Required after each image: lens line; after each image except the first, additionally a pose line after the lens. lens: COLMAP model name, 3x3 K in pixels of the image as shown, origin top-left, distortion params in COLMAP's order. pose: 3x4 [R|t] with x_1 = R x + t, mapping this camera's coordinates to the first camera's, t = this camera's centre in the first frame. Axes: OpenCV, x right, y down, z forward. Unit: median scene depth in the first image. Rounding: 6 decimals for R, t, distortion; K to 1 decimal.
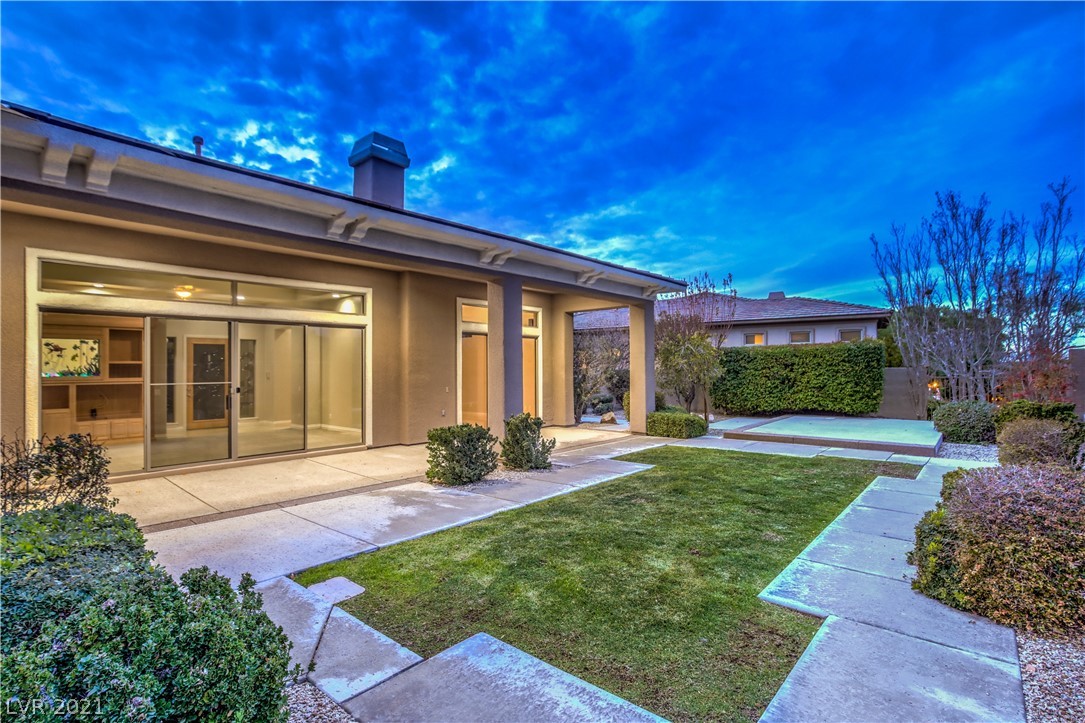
lens RADIAL K [[516.1, 0, 544.0], [0, 516.1, 363.3], [0, 0, 1]] dist [-0.021307, 0.000893]
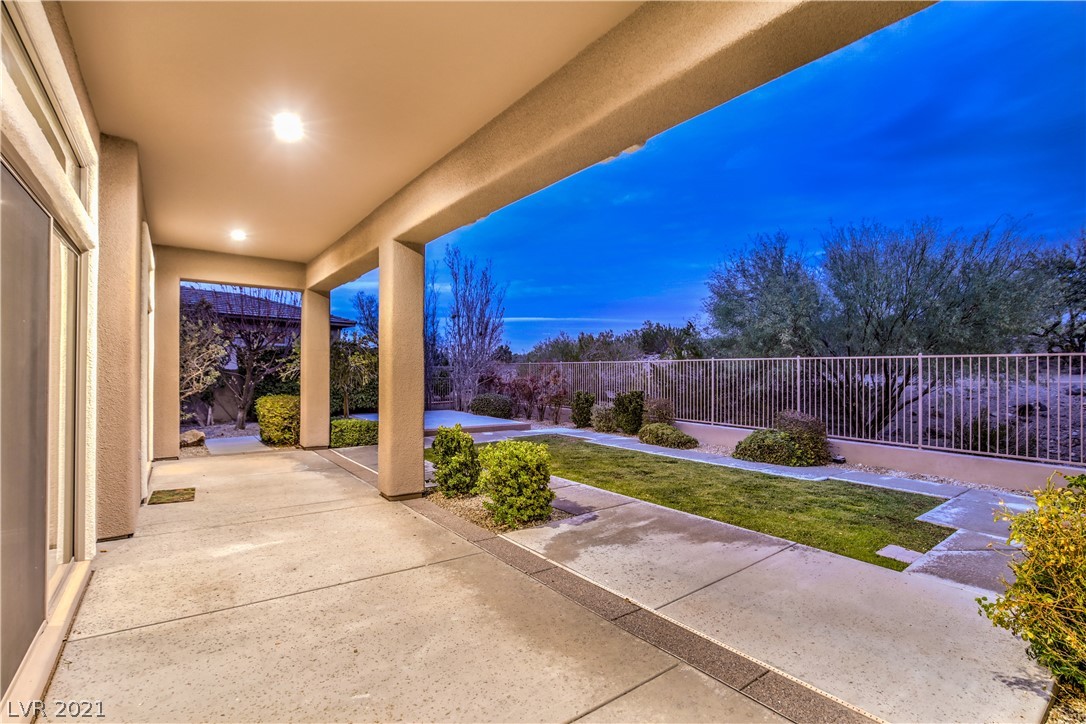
lens RADIAL K [[516.6, 0, 548.0], [0, 516.6, 365.1], [0, 0, 1]] dist [-0.021307, 0.000893]
pose [[0.205122, 0.009975, 0.978686, -0.392012], [-0.012514, 0.999893, -0.007568, 0.005073], [-0.978656, -0.010695, 0.205224, 0.352593]]
